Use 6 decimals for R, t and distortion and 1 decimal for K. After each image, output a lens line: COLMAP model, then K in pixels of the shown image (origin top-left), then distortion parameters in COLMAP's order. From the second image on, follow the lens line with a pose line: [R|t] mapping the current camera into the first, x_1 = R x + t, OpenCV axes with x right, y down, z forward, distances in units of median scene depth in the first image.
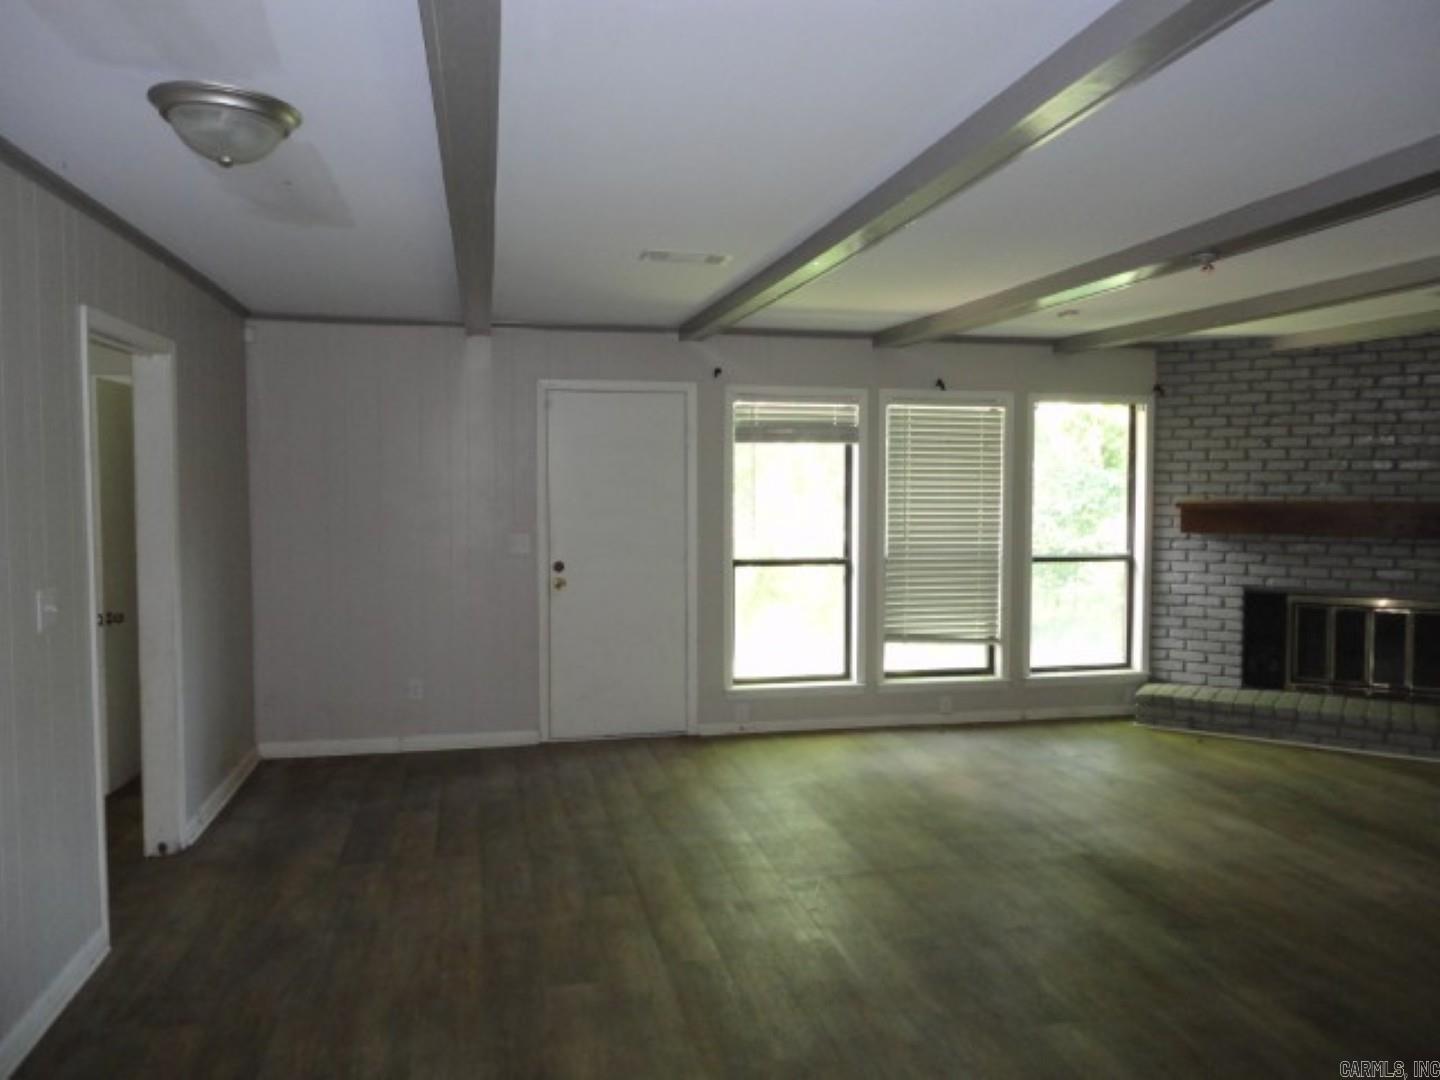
lens RADIAL K [[1032.1, 0, 720.0], [0, 1032.1, 540.0], [0, 0, 1]] dist [0.001550, -0.001094]
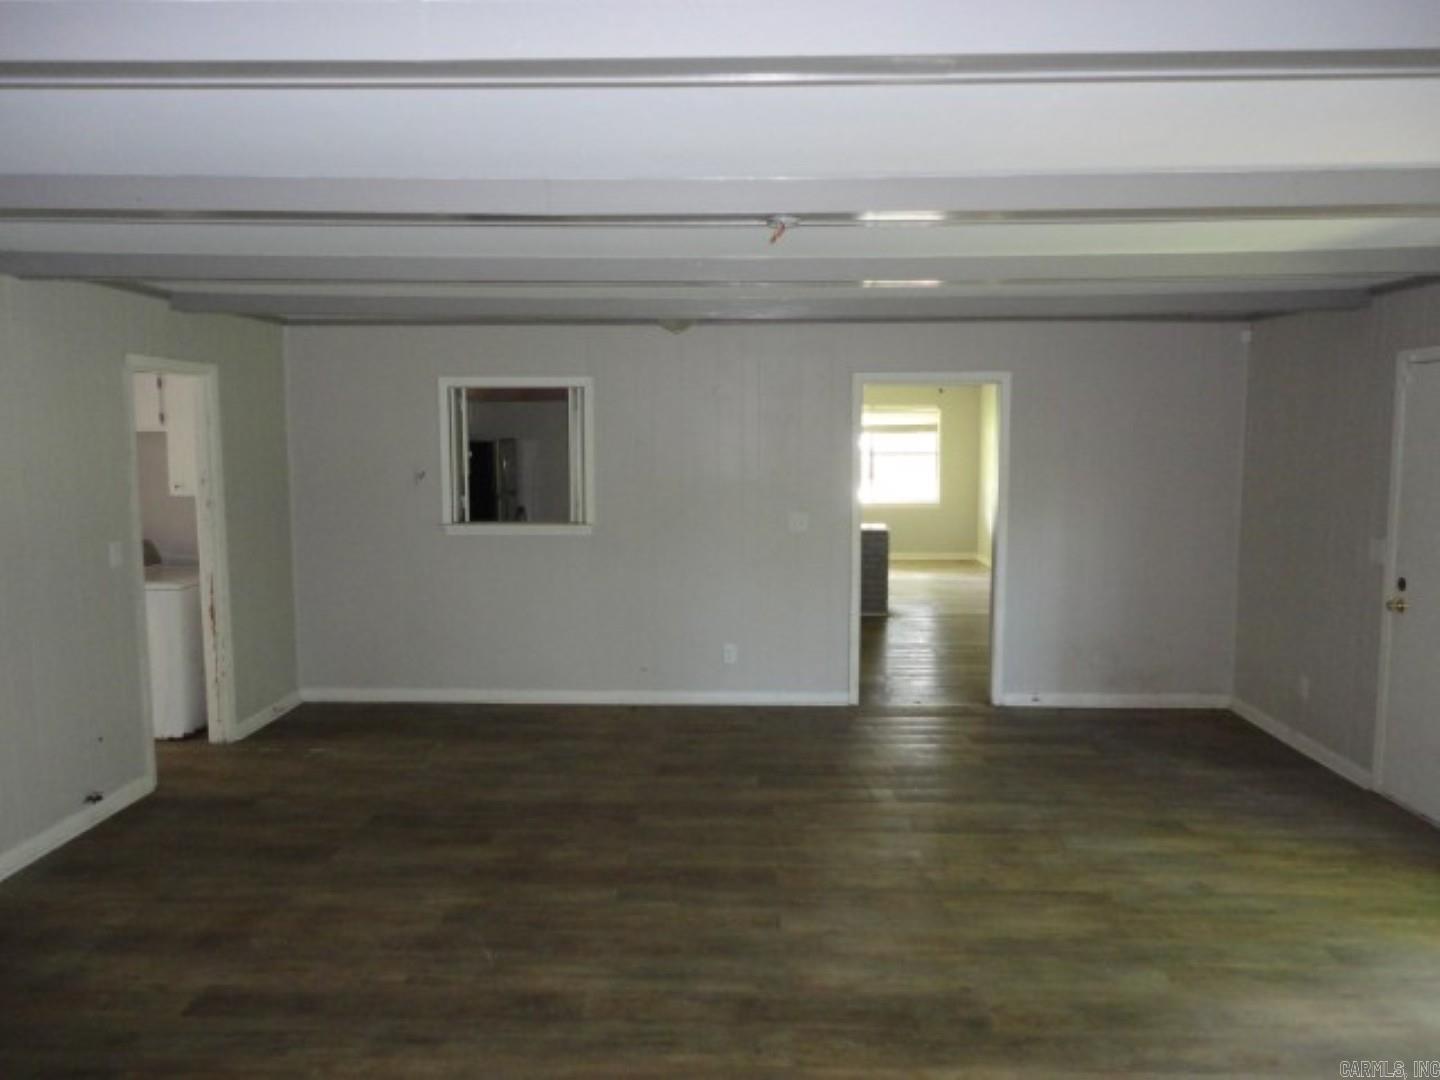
lens RADIAL K [[1032.1, 0, 720.0], [0, 1032.1, 540.0], [0, 0, 1]] dist [0.001550, -0.001094]
pose [[-0.253991, 0.099827, -0.962041, 0.670905], [-0.057732, 0.991321, 0.118107, -0.064658], [0.965482, 0.085538, -0.246023, 0.620404]]
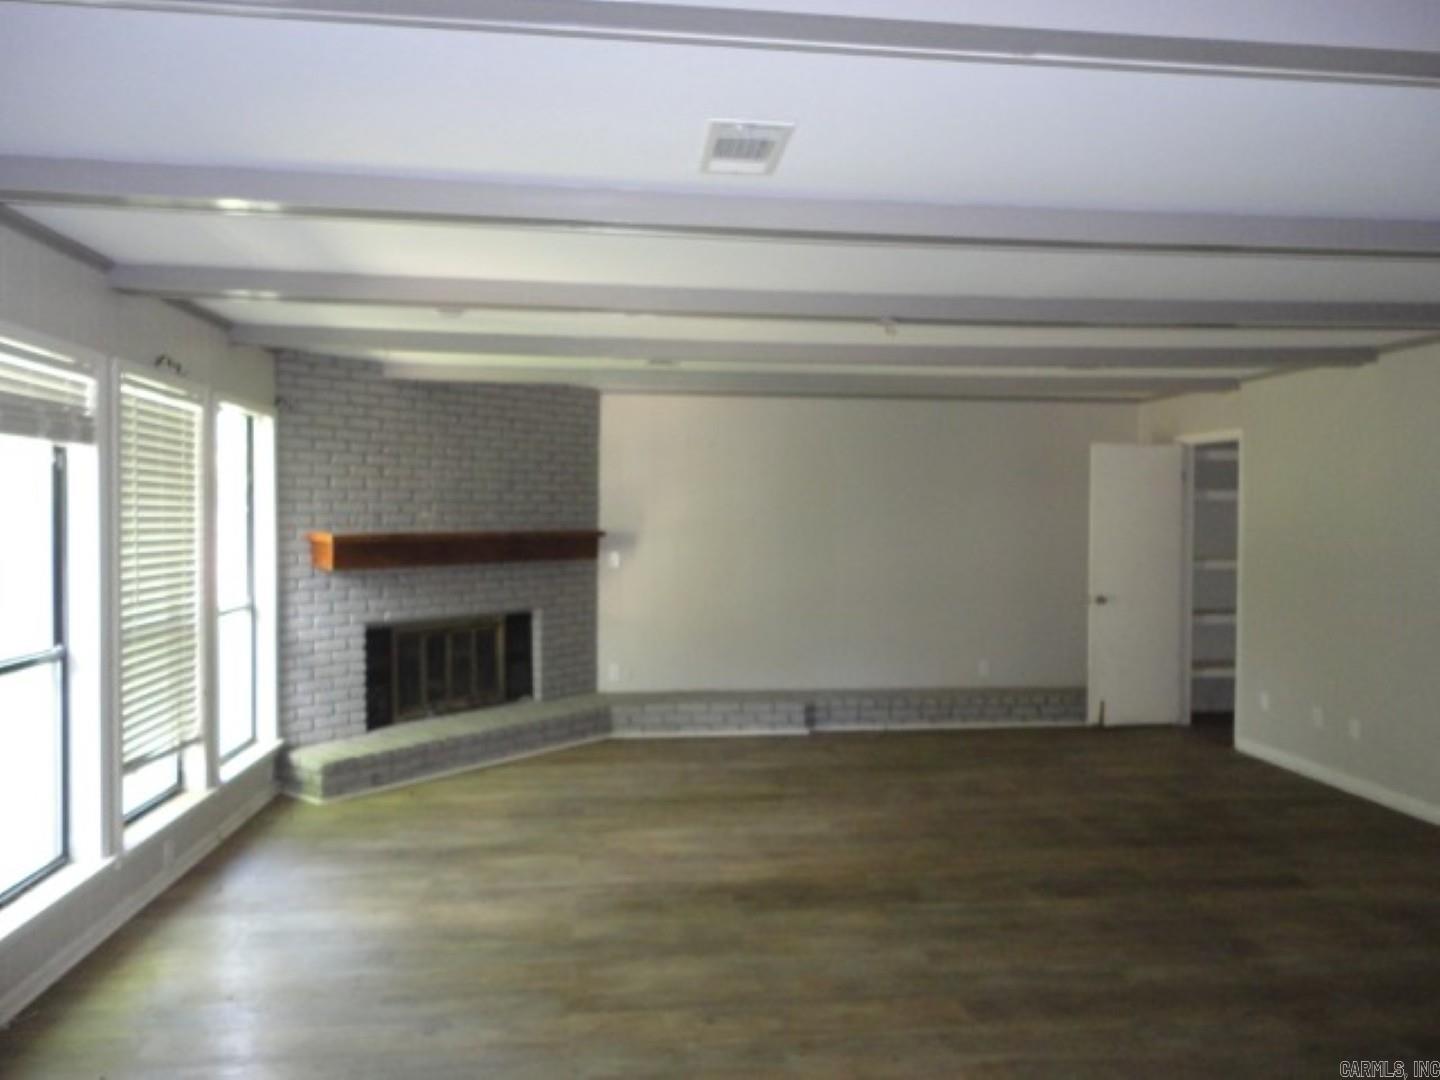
lens RADIAL K [[1032.1, 0, 720.0], [0, 1032.1, 540.0], [0, 0, 1]] dist [0.001550, -0.001094]
pose [[0.113076, -0.026028, 0.993245, -0.384751], [0.053517, 0.998365, 0.020070, -0.032442], [-0.992144, 0.050886, 0.114284, 0.567995]]
